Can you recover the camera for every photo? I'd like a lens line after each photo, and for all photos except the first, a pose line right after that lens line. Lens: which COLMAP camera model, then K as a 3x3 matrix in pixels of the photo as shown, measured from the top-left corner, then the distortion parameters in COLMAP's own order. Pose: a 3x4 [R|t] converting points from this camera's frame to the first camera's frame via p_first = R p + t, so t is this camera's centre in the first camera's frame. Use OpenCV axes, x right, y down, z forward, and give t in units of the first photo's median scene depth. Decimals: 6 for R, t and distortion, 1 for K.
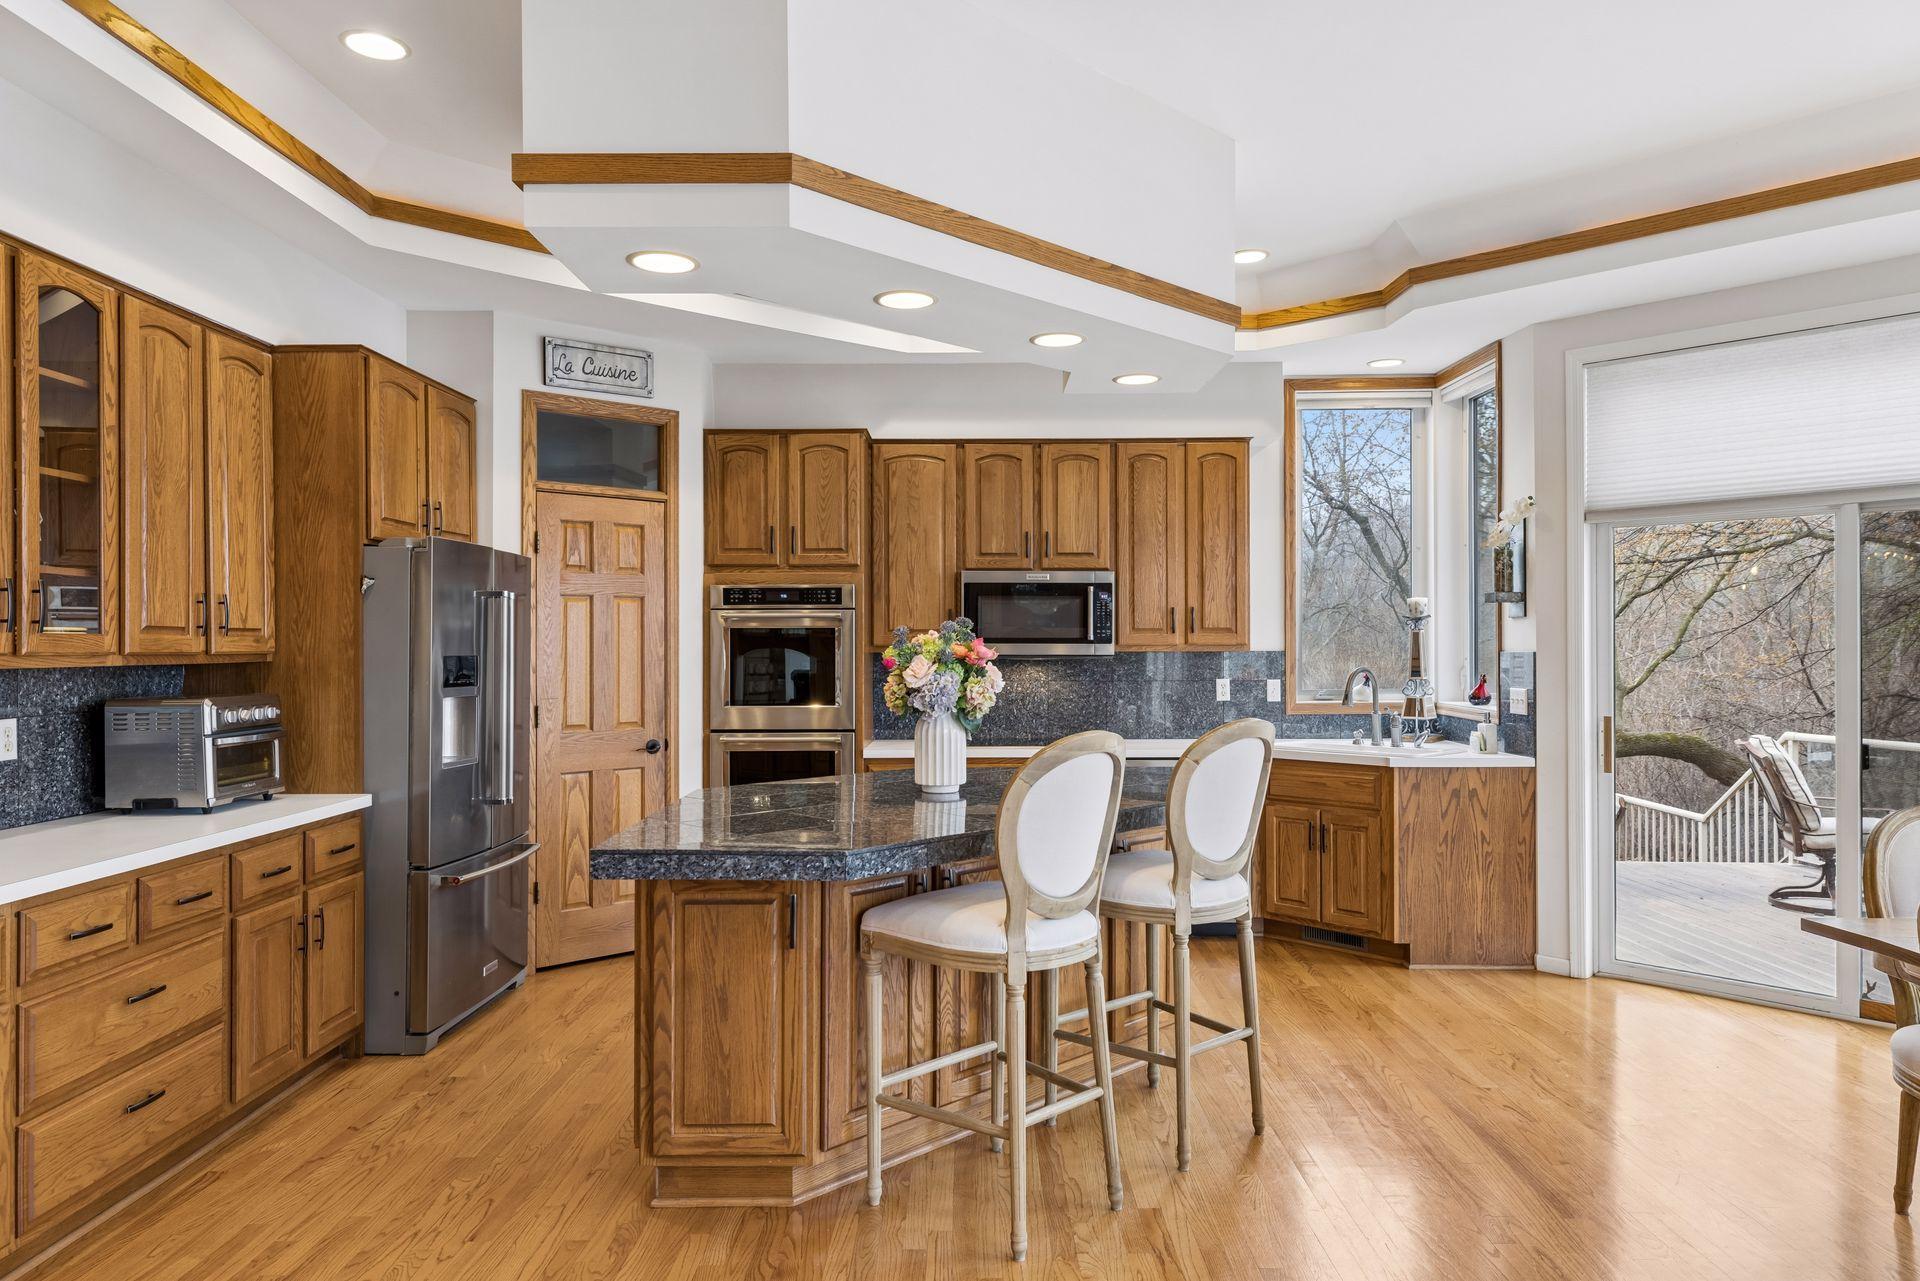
lens RADIAL K [[1226.1, 0, 980.1], [0, 1226.1, 649.0], [0, 0, 1]] dist [0.017761, -0.001088]
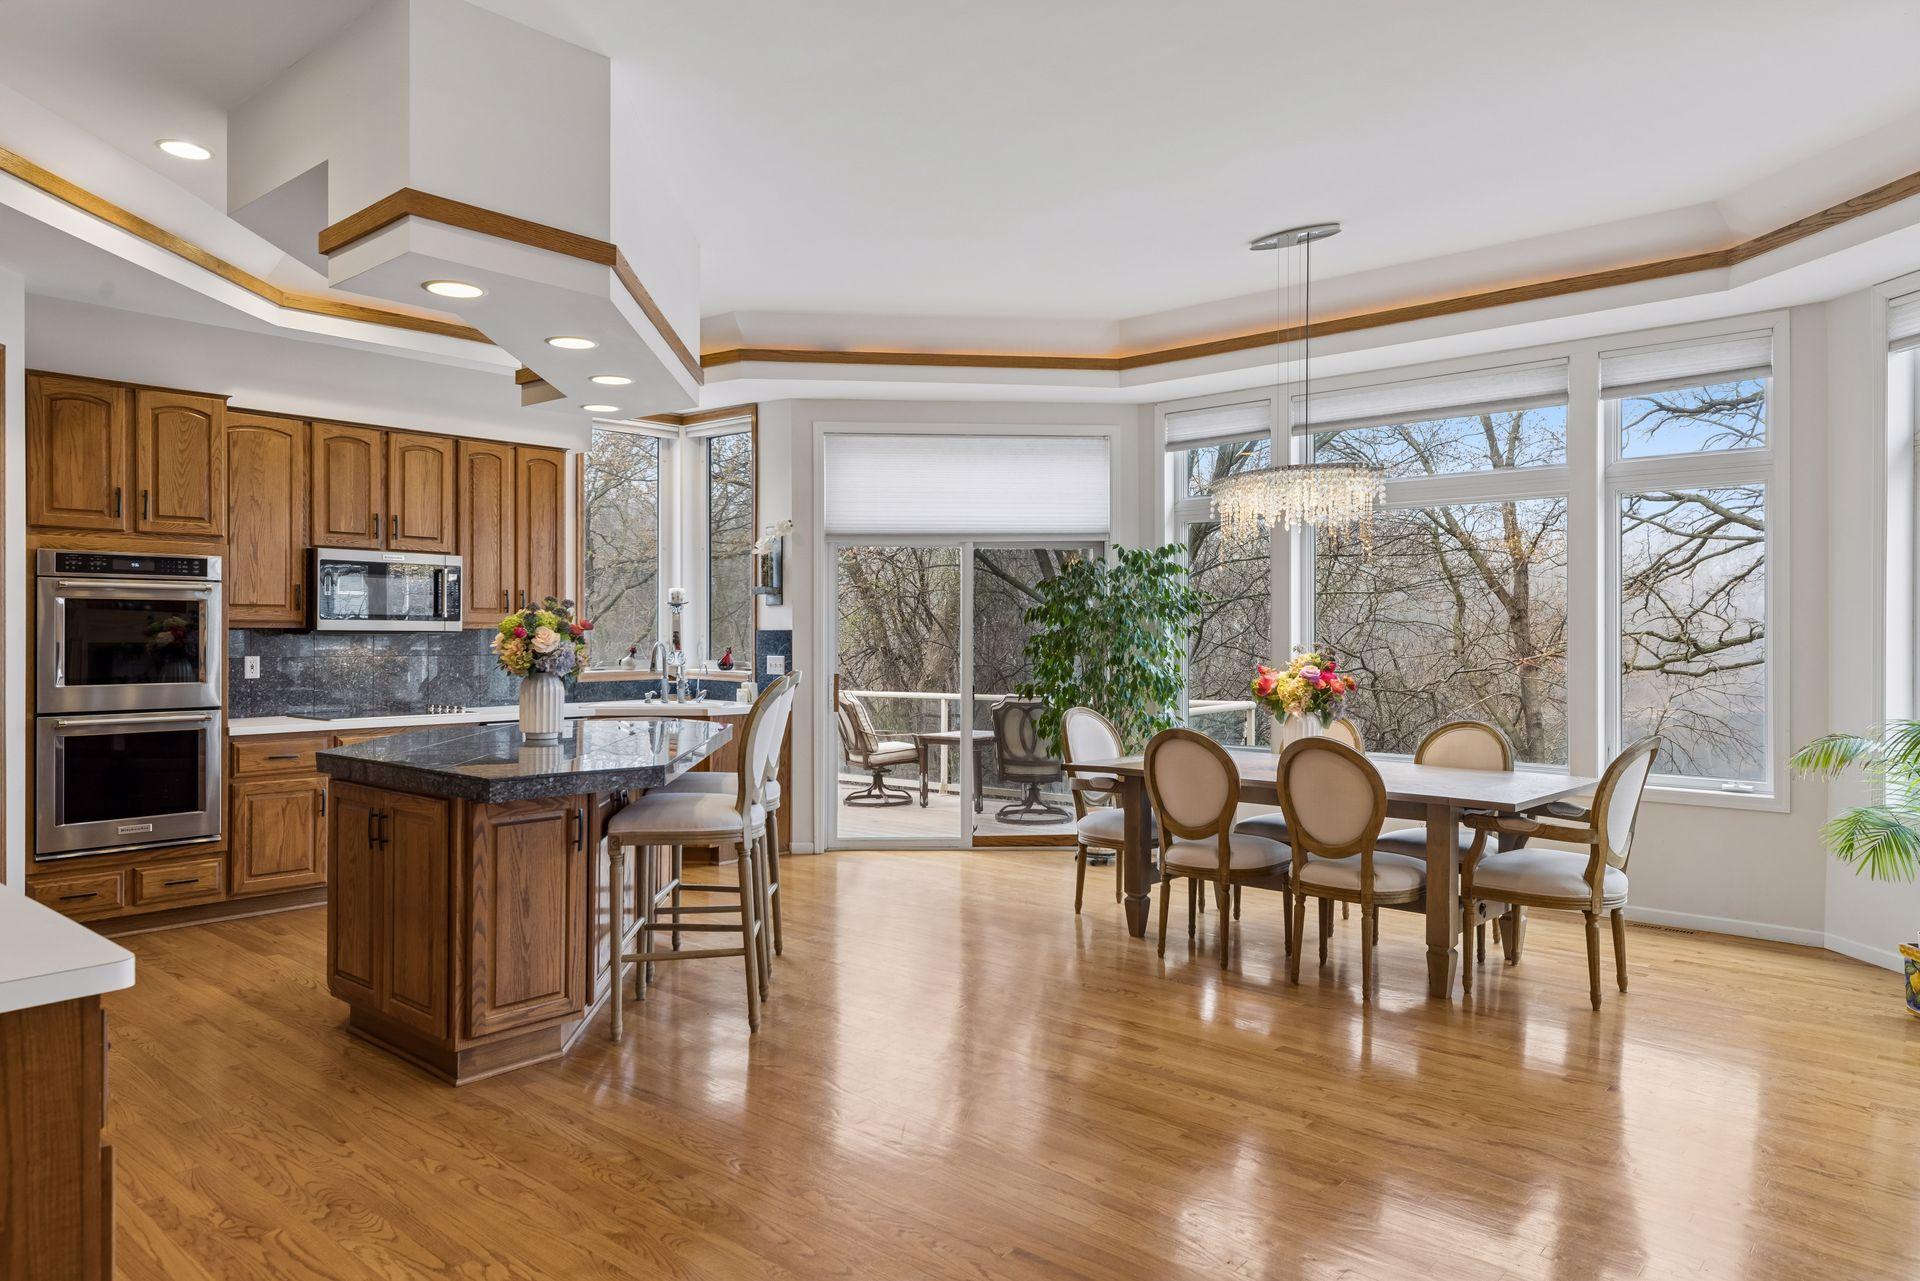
lens RADIAL K [[1226.1, 0, 963.6], [0, 1226.1, 638.3], [0, 0, 1]] dist [0.017761, -0.001088]
pose [[0.663948, 0.001074, 0.747778, -0.457094], [-0.002331, 0.999997, 0.000634, 0.010202], [-0.747775, -0.002164, 0.663949, -0.084553]]
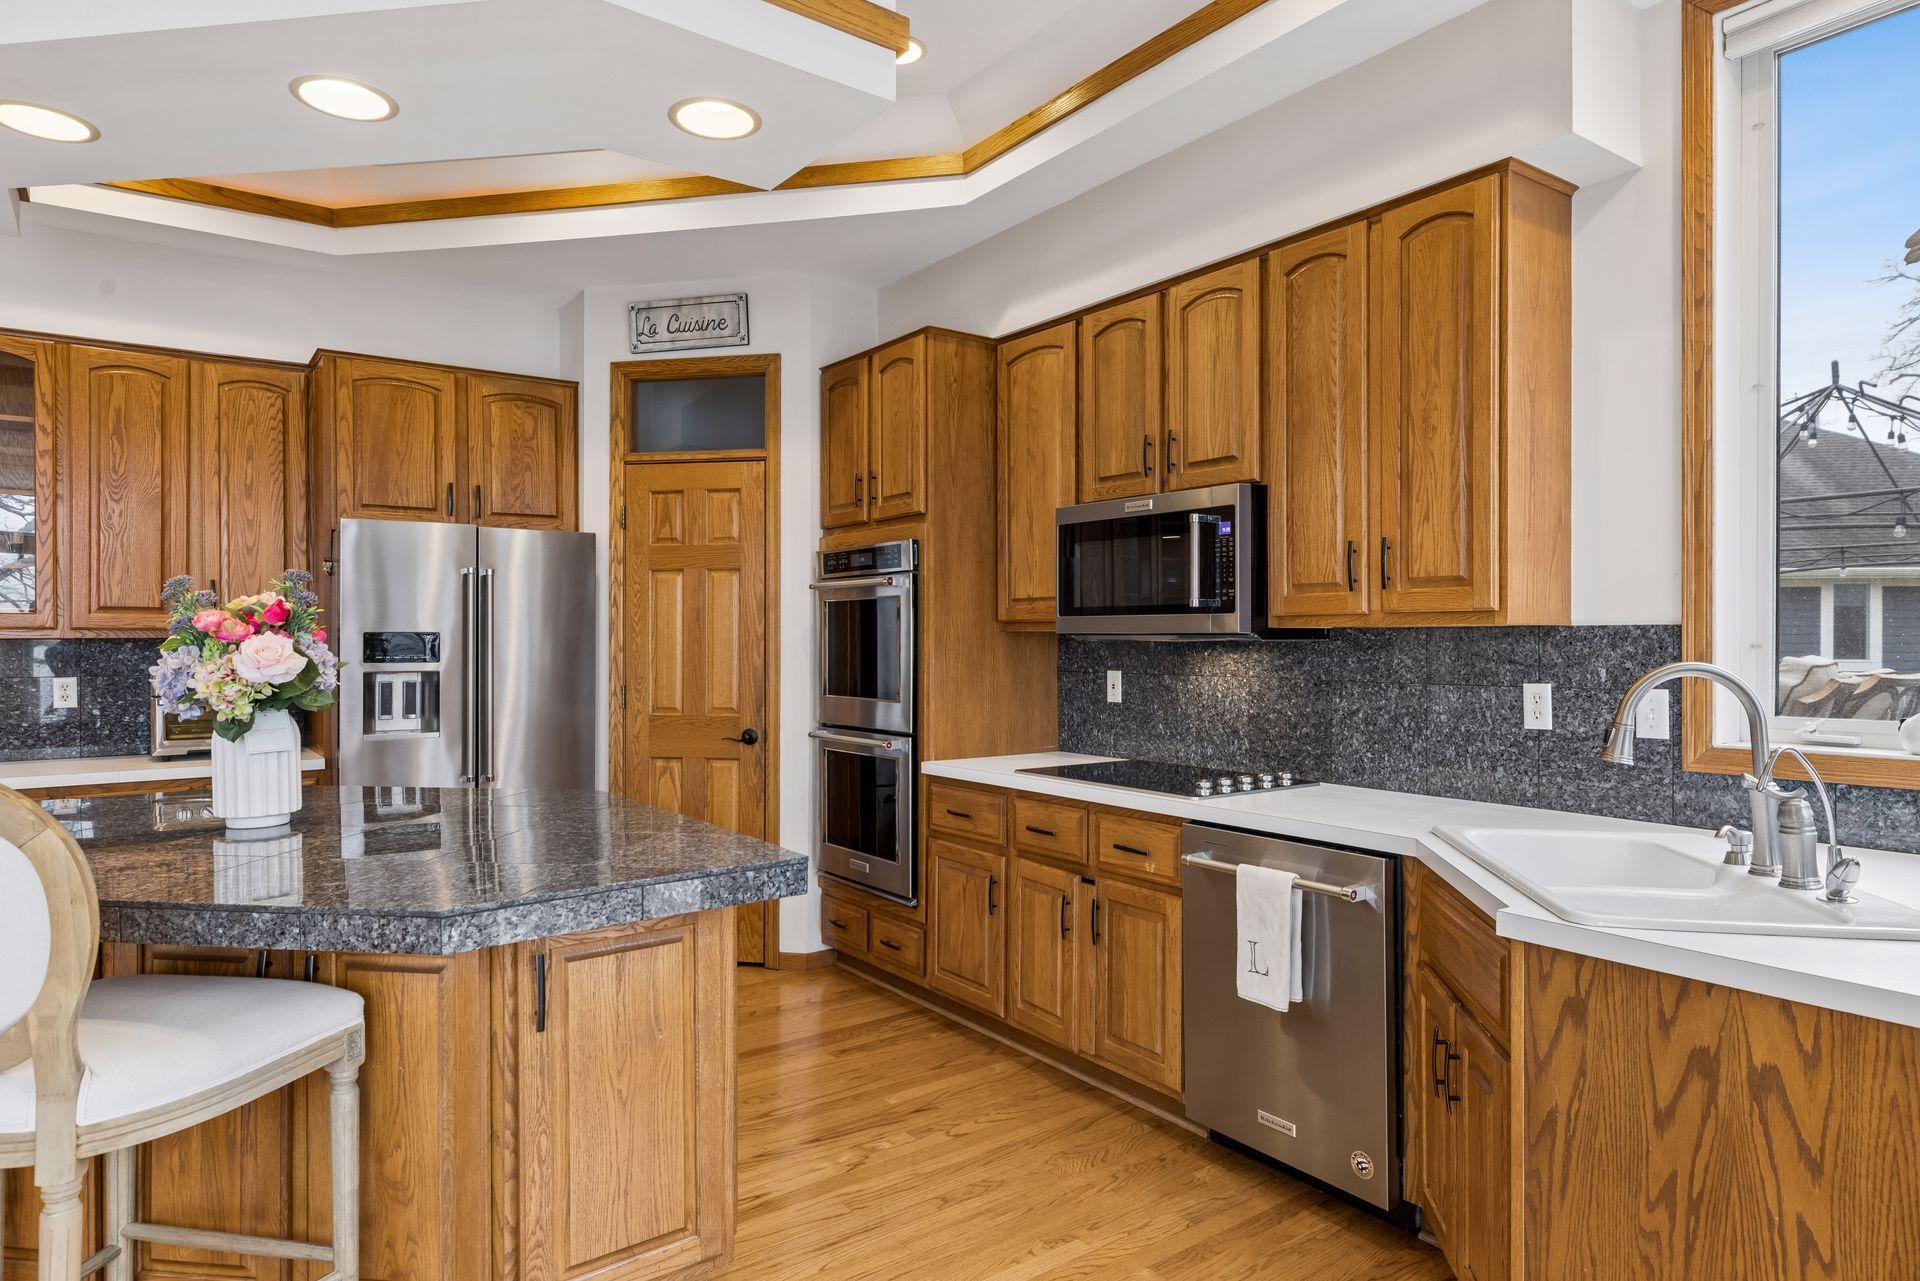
lens RADIAL K [[1123.2, 0, 991.1], [0, 1123.2, 645.9], [0, 0, 1]] dist [0.005064, 0.002513]
pose [[0.598194, 0.005699, -0.801331, 0.489888], [-0.001117, 0.999980, 0.006278, 0.008153], [0.801351, -0.002860, 0.598188, 0.654685]]
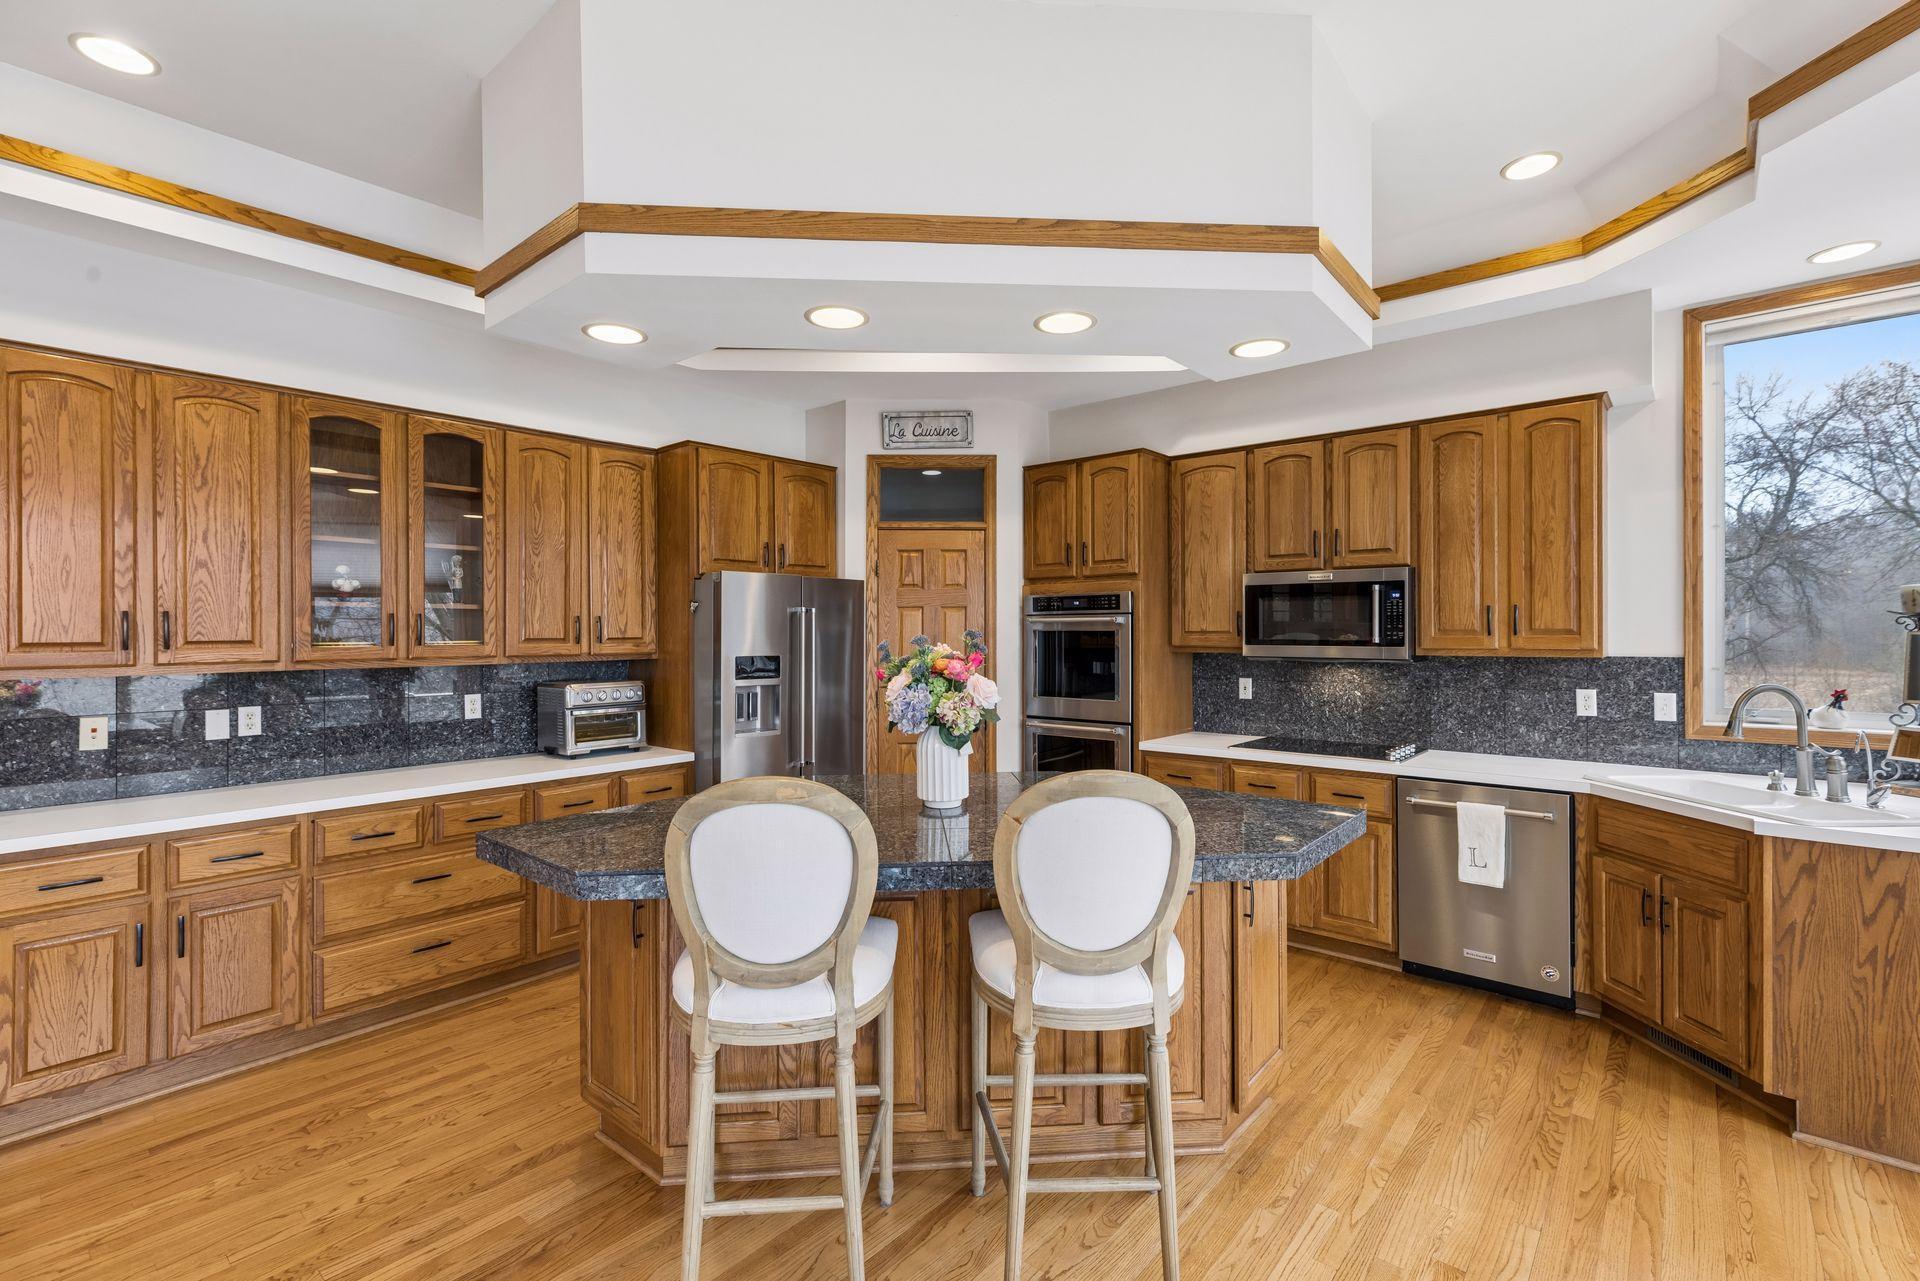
lens RADIAL K [[862.2, 0, 976.0], [0, 862.2, 634.1], [0, 0, 1]] dist [0.005548, 0.000195]
pose [[0.764162, 0.001692, -0.645022, 0.300752], [0.000115, 0.999996, 0.002760, -0.017107], [0.645025, -0.002183, 0.764159, 0.332366]]
